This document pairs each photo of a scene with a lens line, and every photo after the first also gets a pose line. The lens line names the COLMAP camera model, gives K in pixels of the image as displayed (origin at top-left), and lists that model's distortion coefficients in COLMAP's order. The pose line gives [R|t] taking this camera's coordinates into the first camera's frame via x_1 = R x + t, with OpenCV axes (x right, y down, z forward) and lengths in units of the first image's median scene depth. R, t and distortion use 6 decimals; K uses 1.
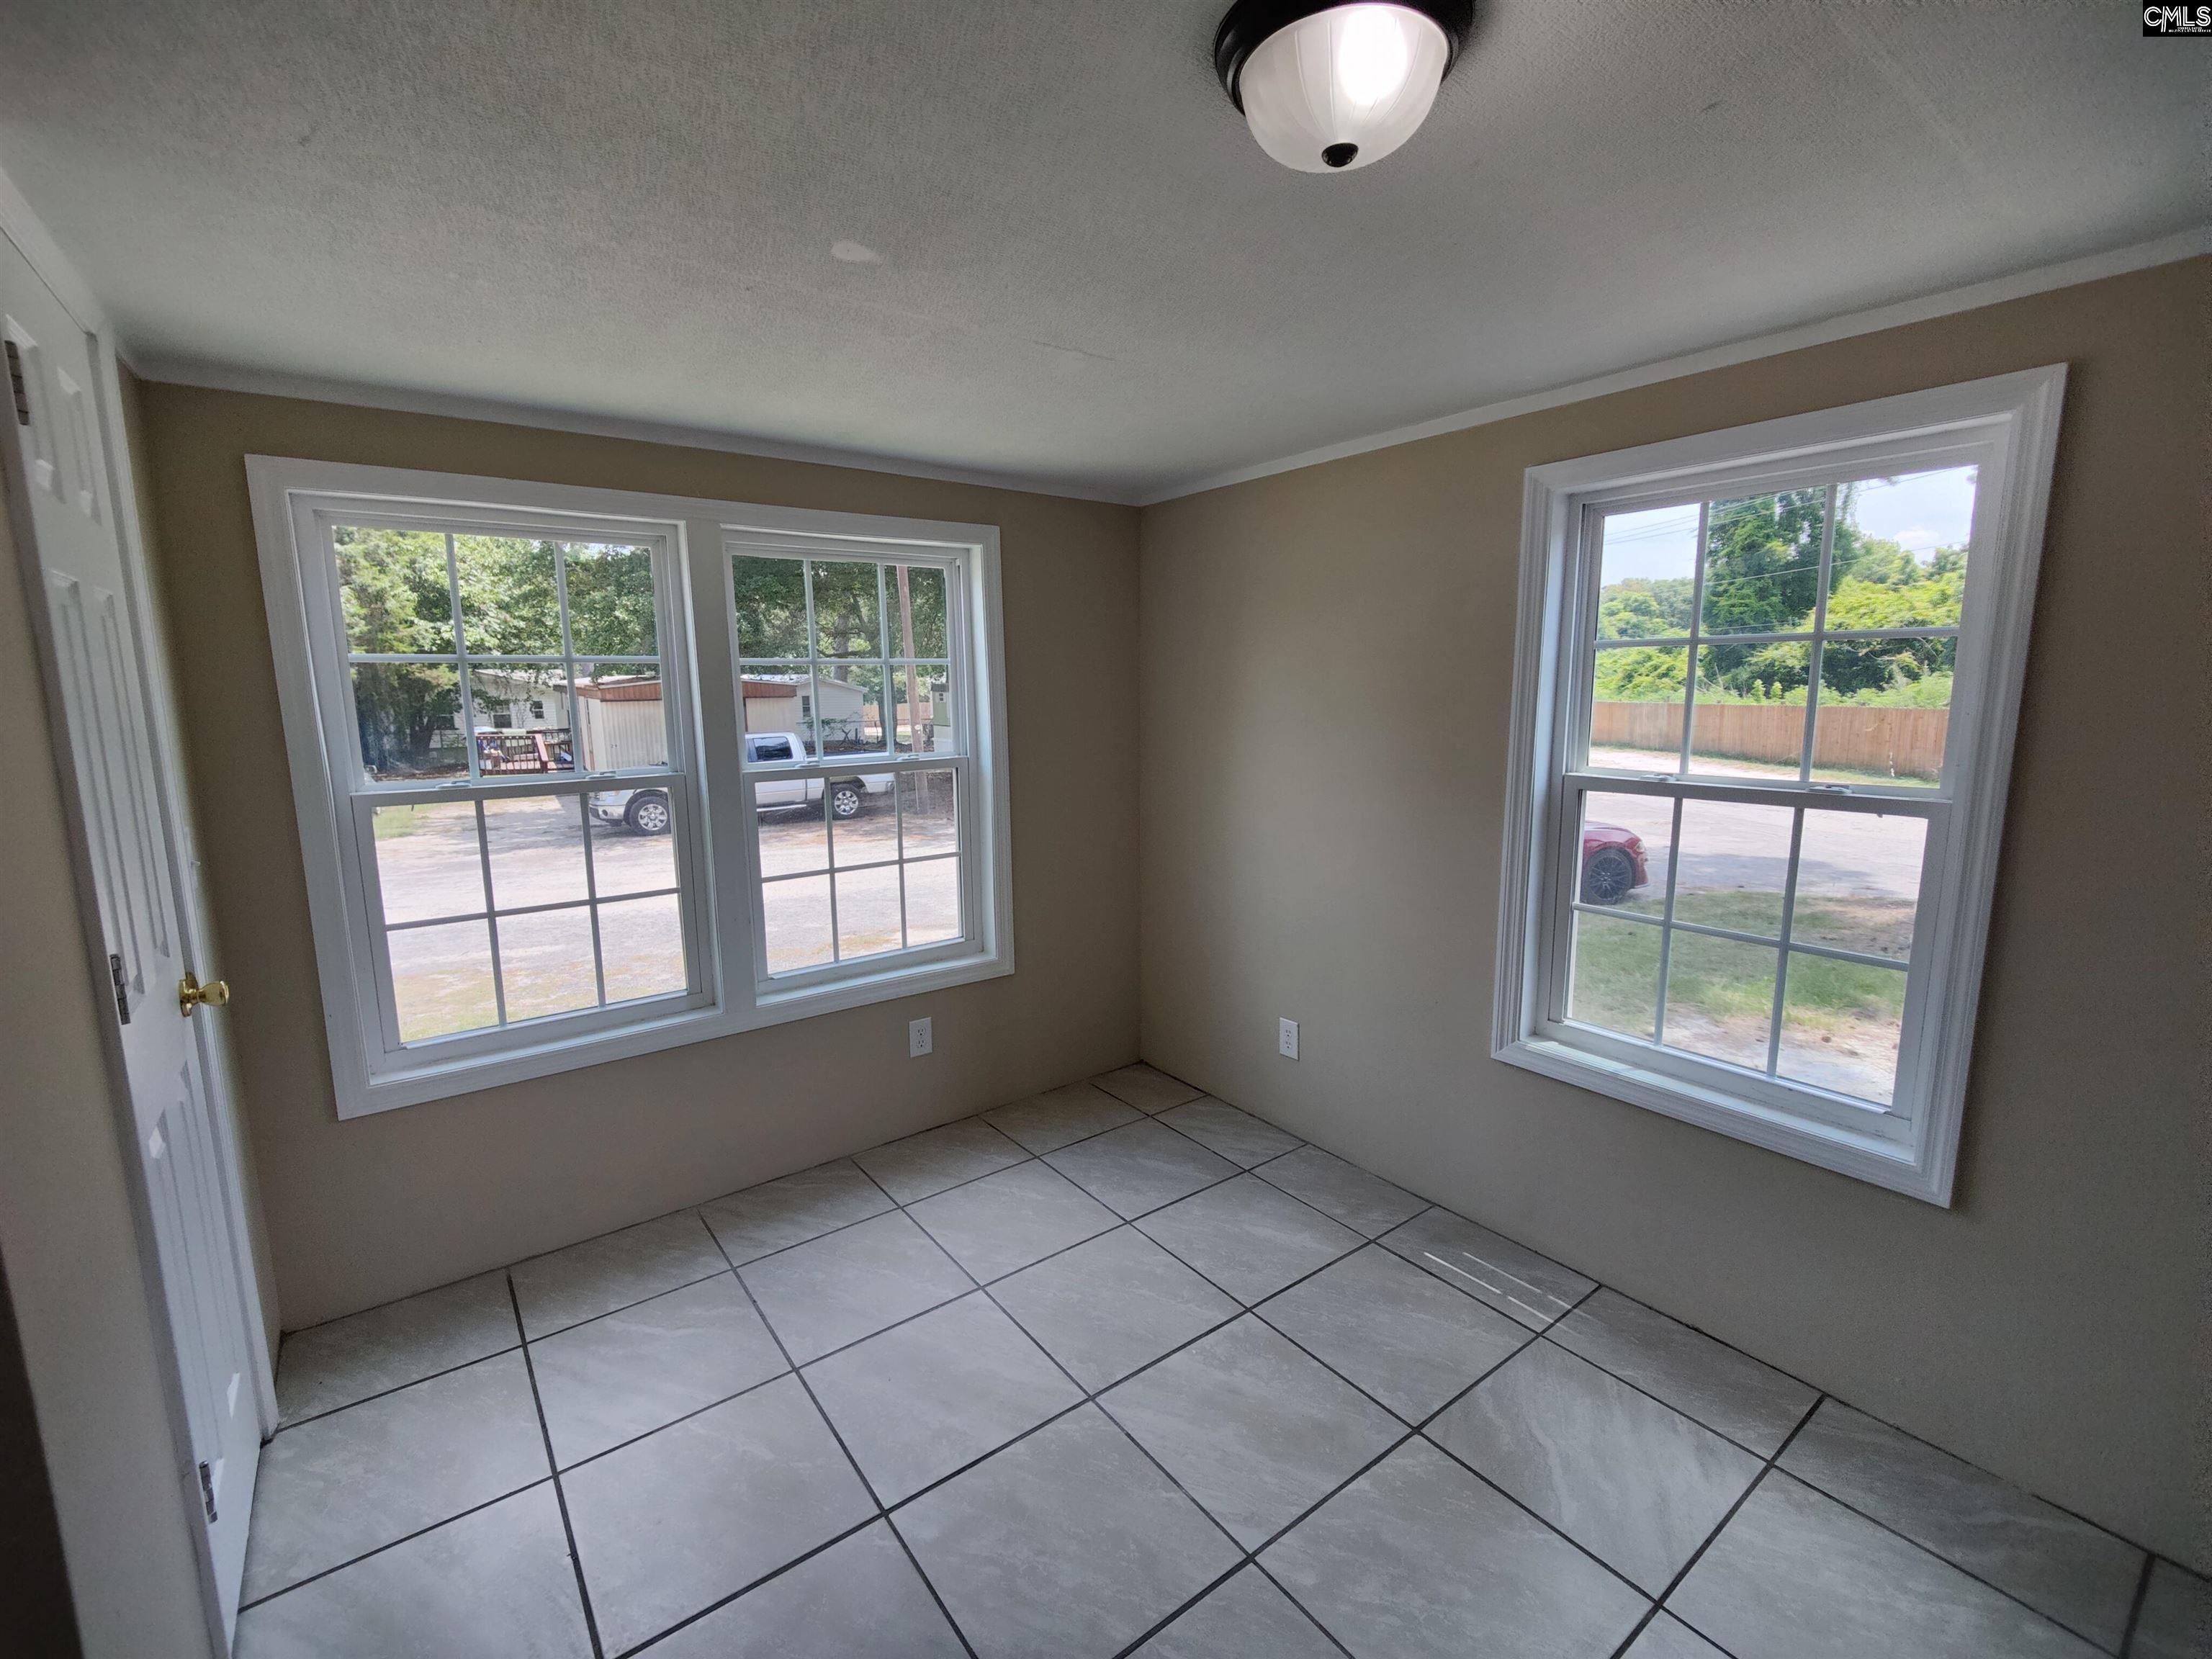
lens RADIAL K [[958.0, 0, 1106.0], [0, 958.0, 836.1], [0, 0, 1]] dist [0.034049, -0.021590]
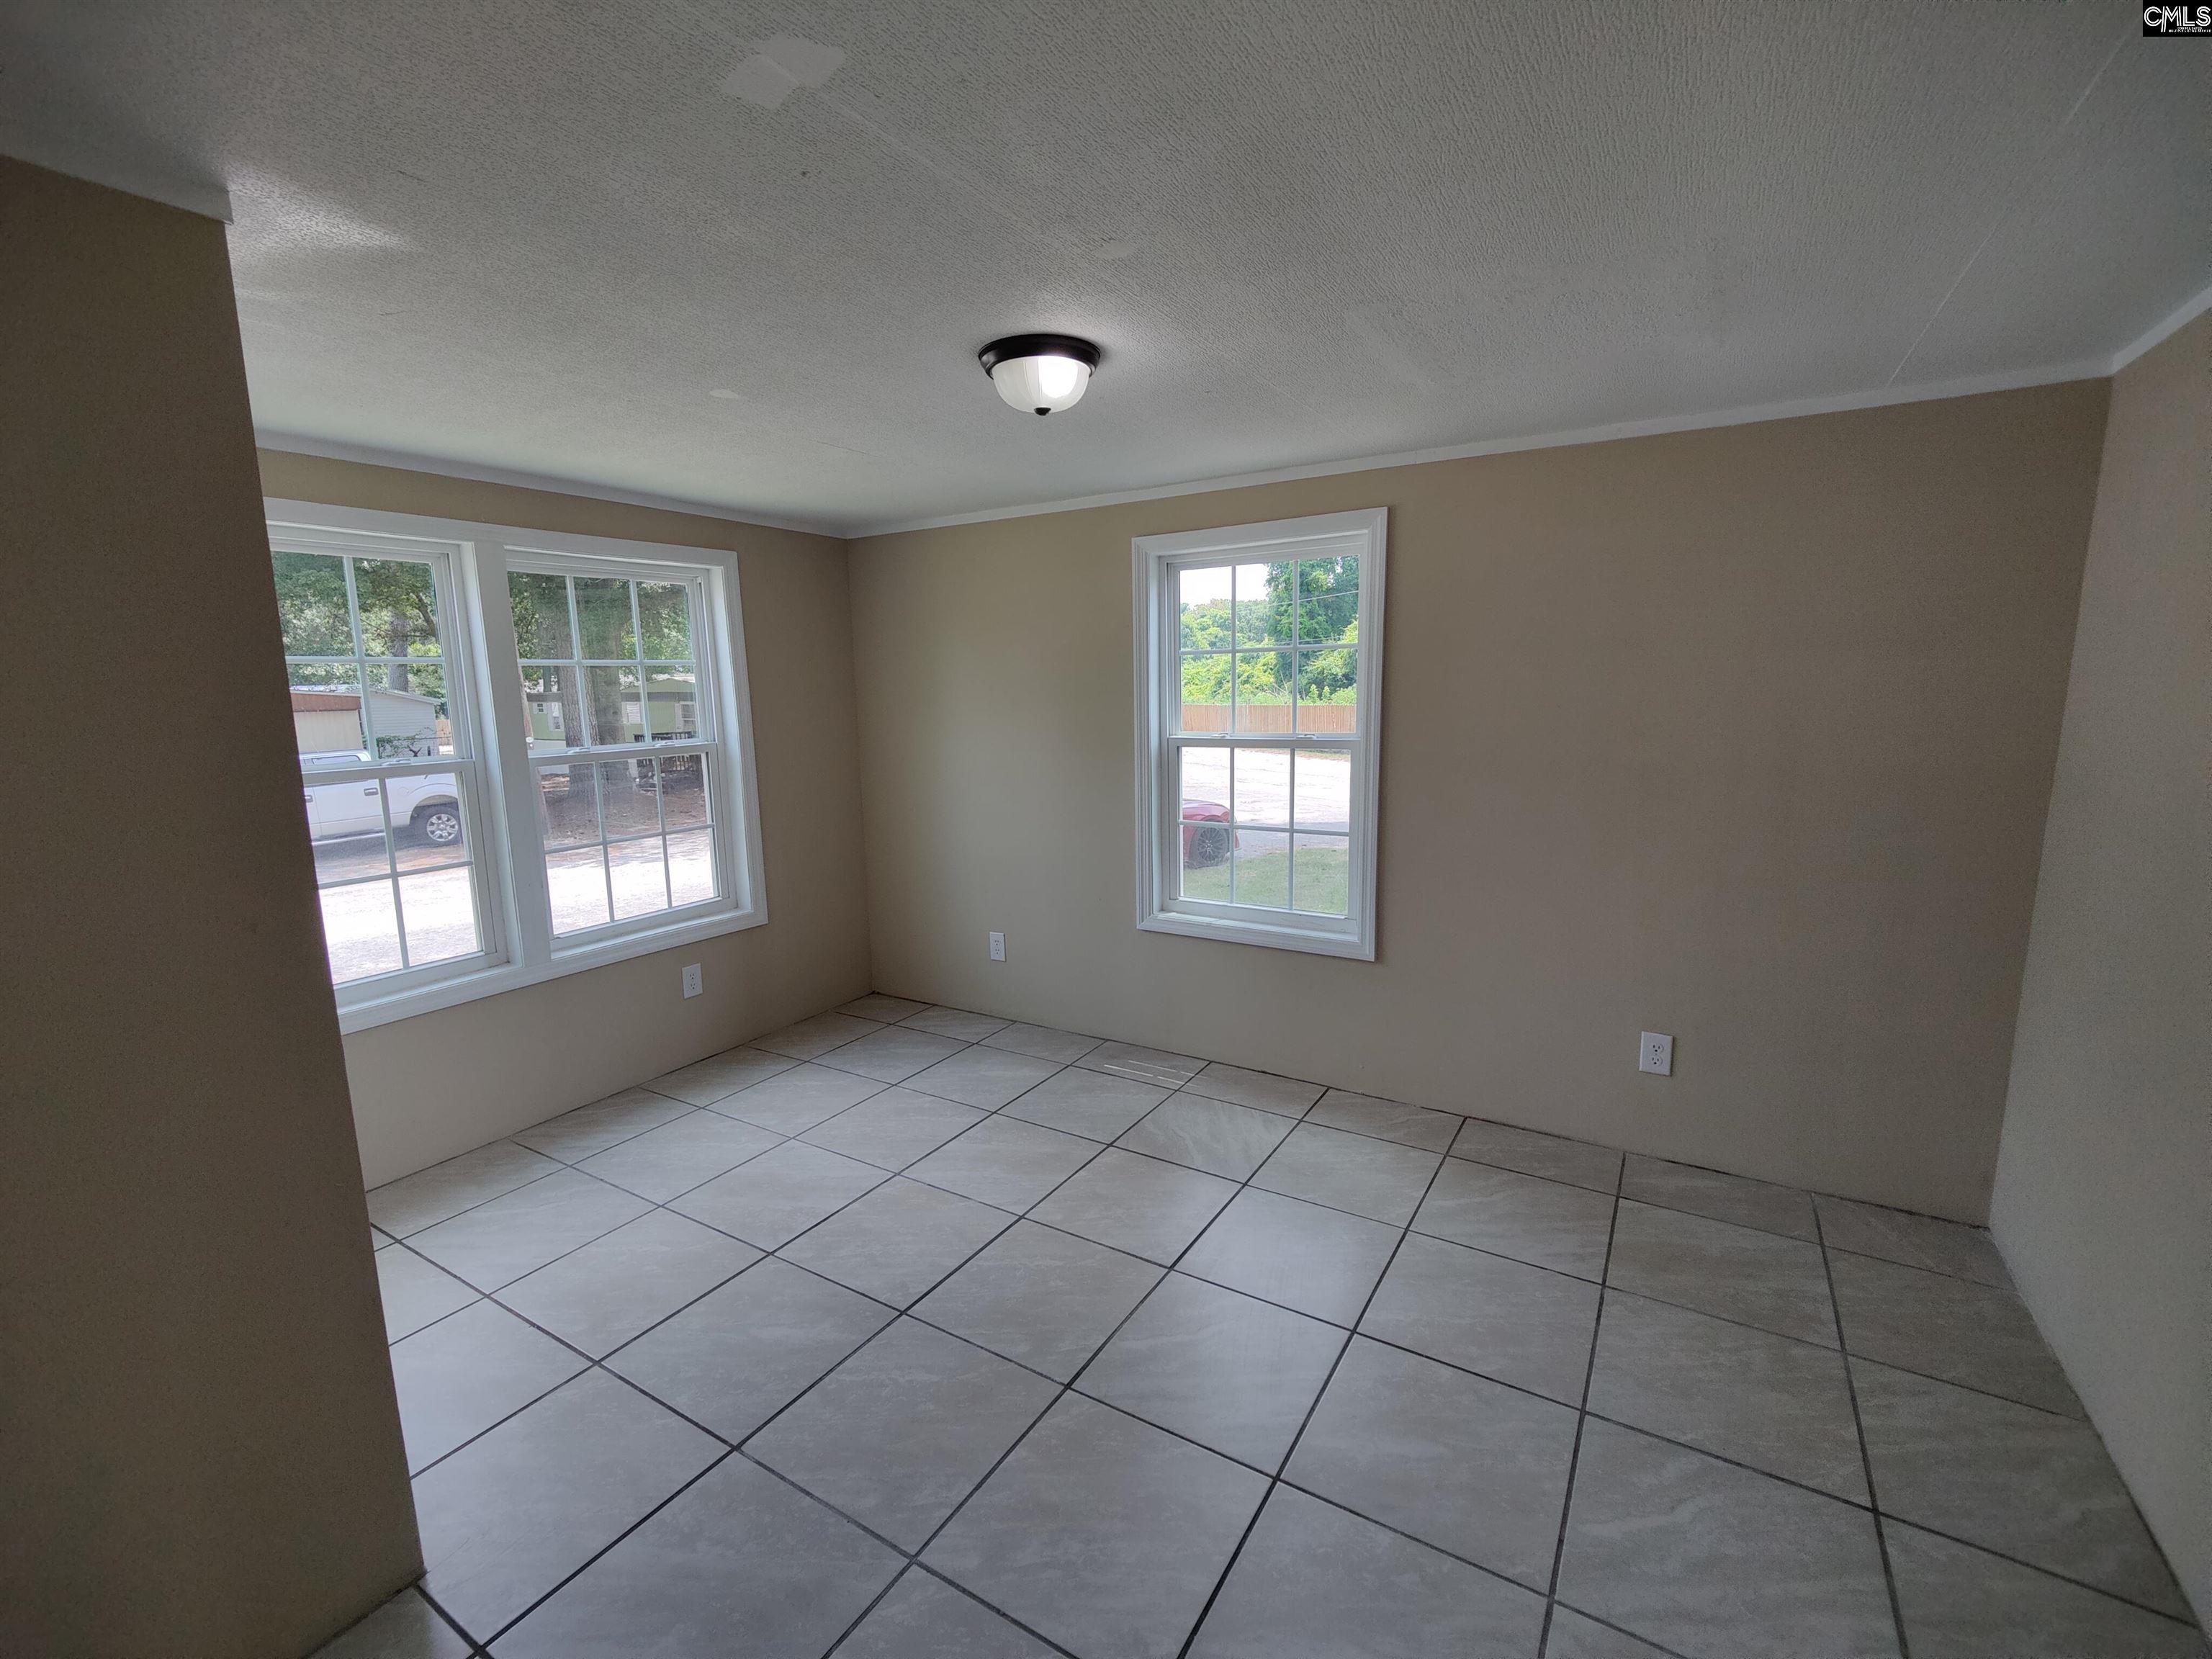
lens RADIAL K [[956.8, 0, 1109.6], [0, 956.8, 838.0], [0, 0, 1]] dist [0.021446, -0.013684]
pose [[0.929779, -0.065466, 0.362251, -0.158961], [0.067595, 0.997690, 0.006811, 0.072945], [-0.361860, 0.018154, 0.932056, -0.347842]]
